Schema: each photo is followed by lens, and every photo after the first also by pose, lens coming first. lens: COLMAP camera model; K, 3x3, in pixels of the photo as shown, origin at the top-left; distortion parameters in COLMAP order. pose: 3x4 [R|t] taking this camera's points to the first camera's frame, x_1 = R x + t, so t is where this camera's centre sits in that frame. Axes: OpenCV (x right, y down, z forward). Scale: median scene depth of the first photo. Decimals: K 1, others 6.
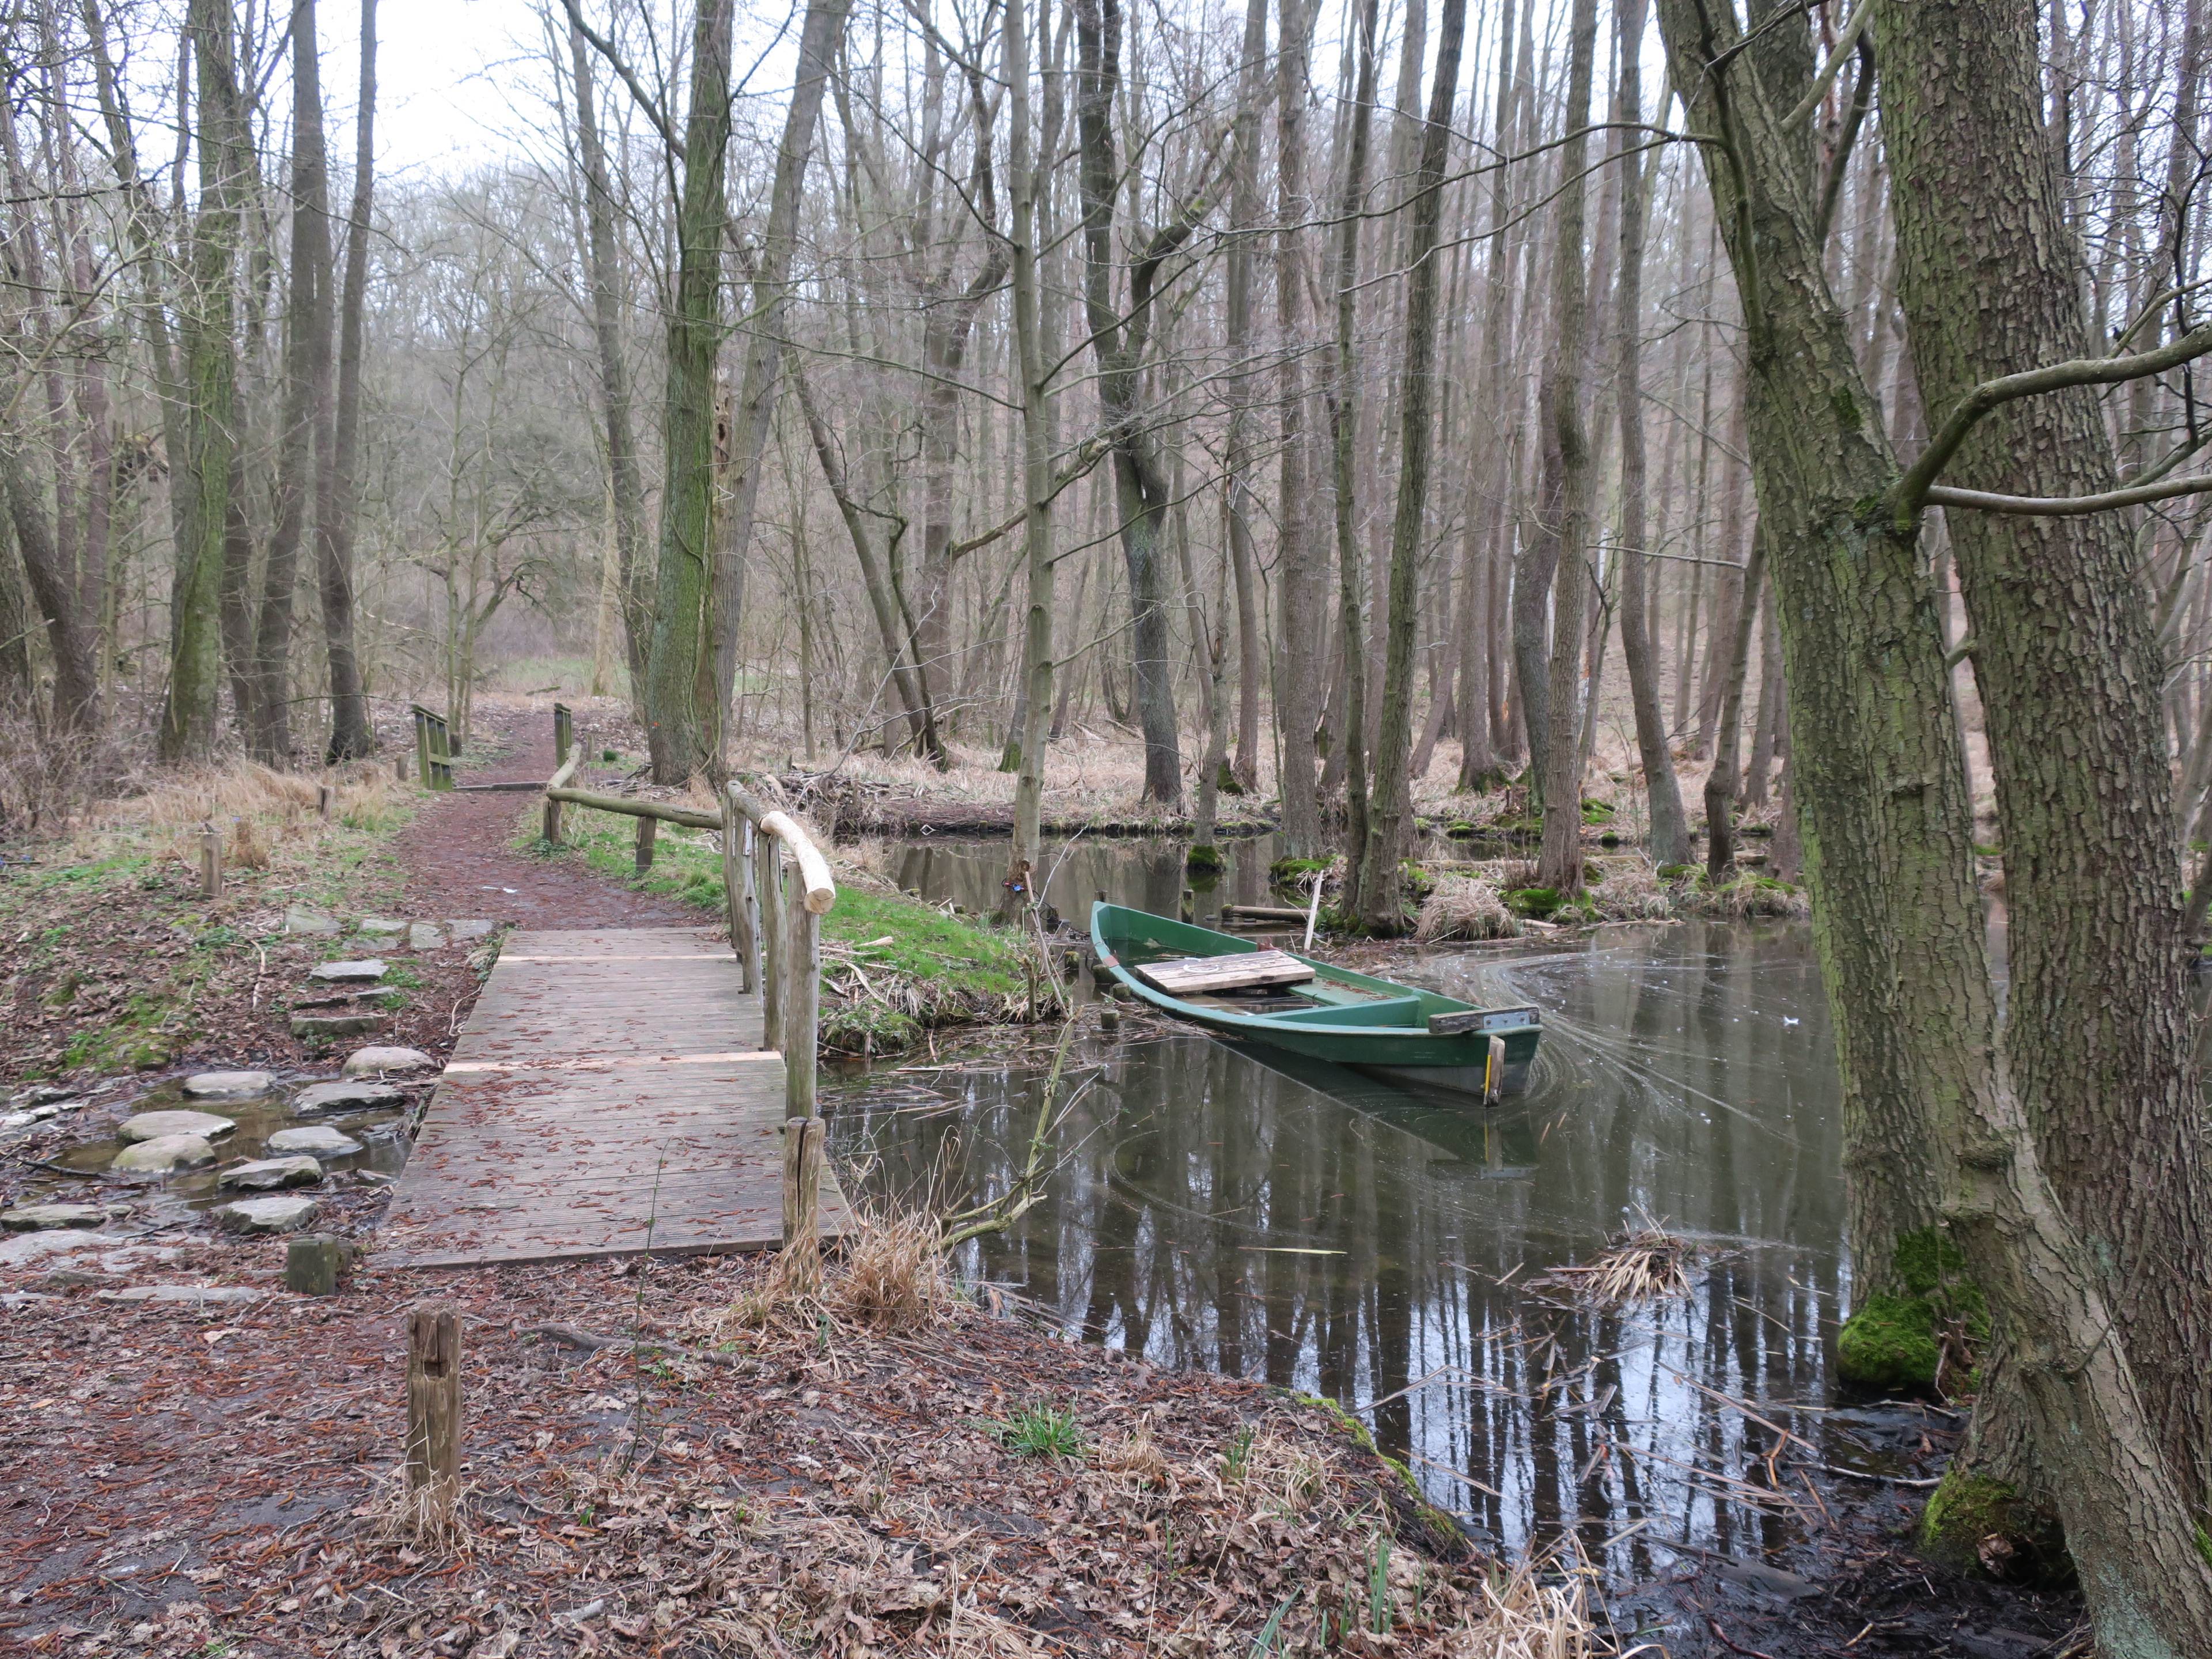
lens RADIAL K [[1958.3, 0, 1098.7], [0, 1958.3, 824.7], [0, 0, 1]] dist [0.006697, 0.005537]
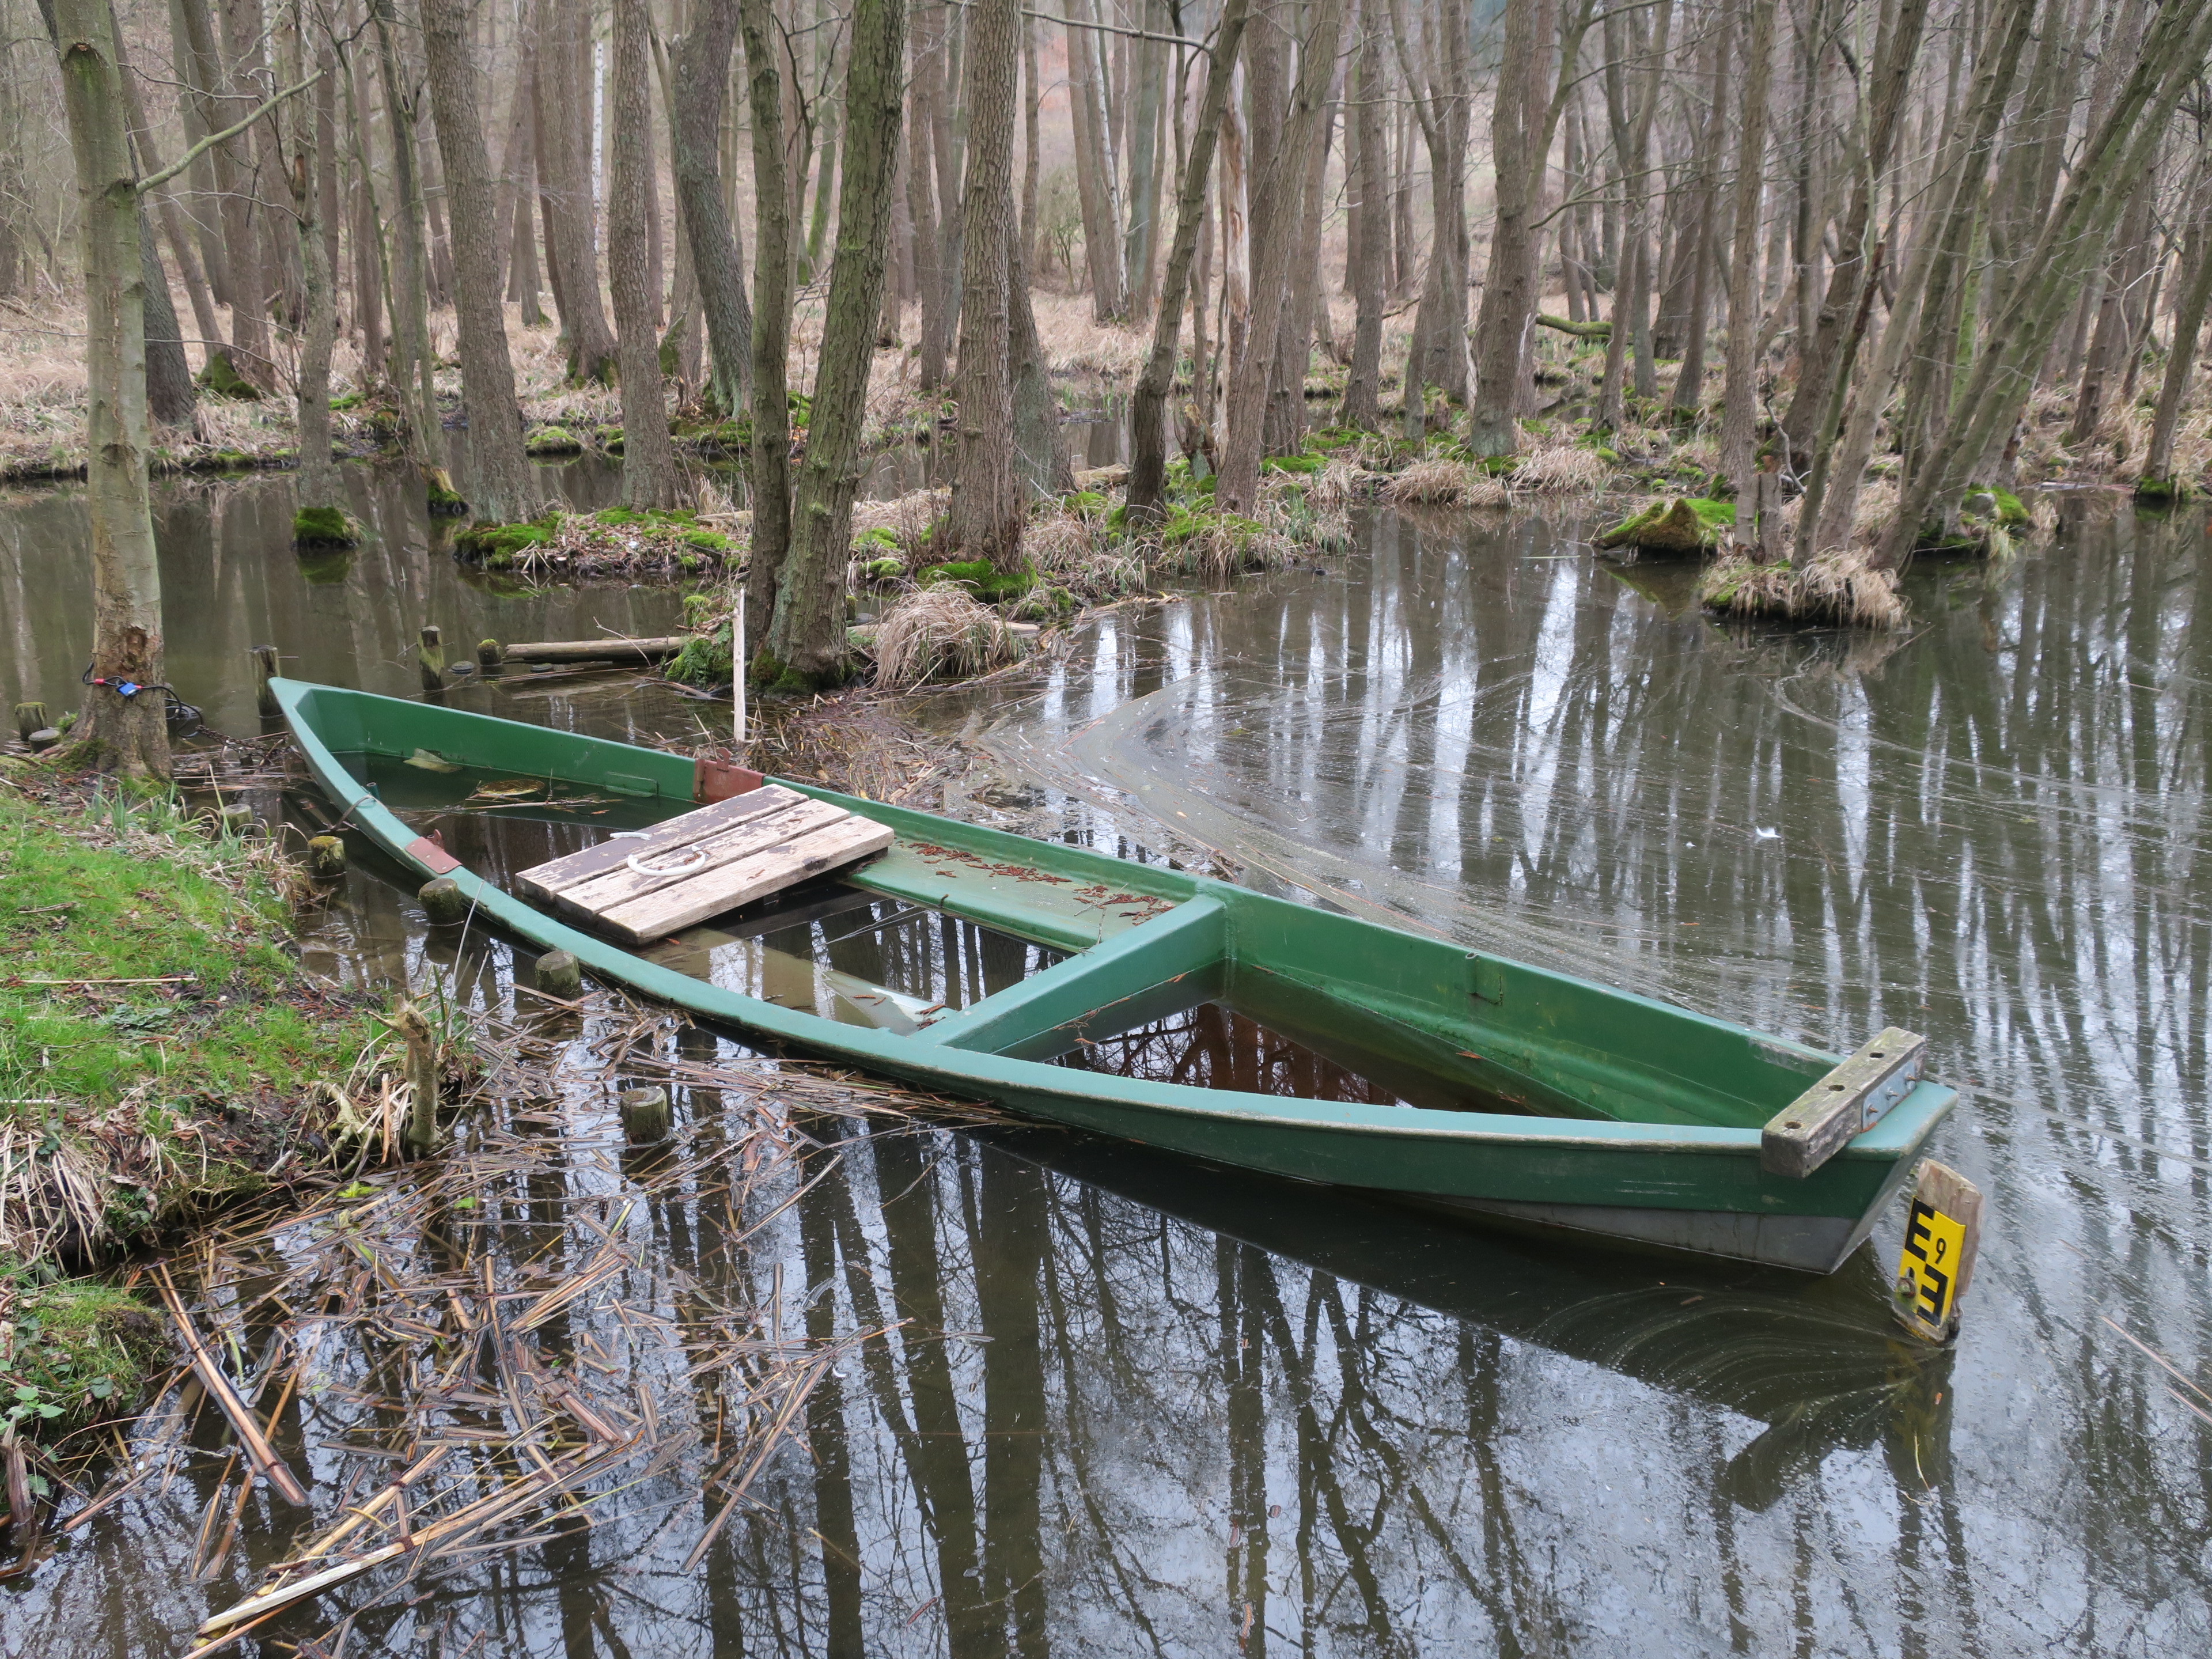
lens RADIAL K [[1958.3, 0, 1098.7], [0, 1958.3, 824.7], [0, 0, 1]] dist [0.006697, 0.005537]
pose [[0.859045, -0.152046, 0.488798, -0.057648], [0.041843, 0.972531, 0.228980, -0.025311], [-0.510187, -0.176251, 0.841810, 0.364366]]
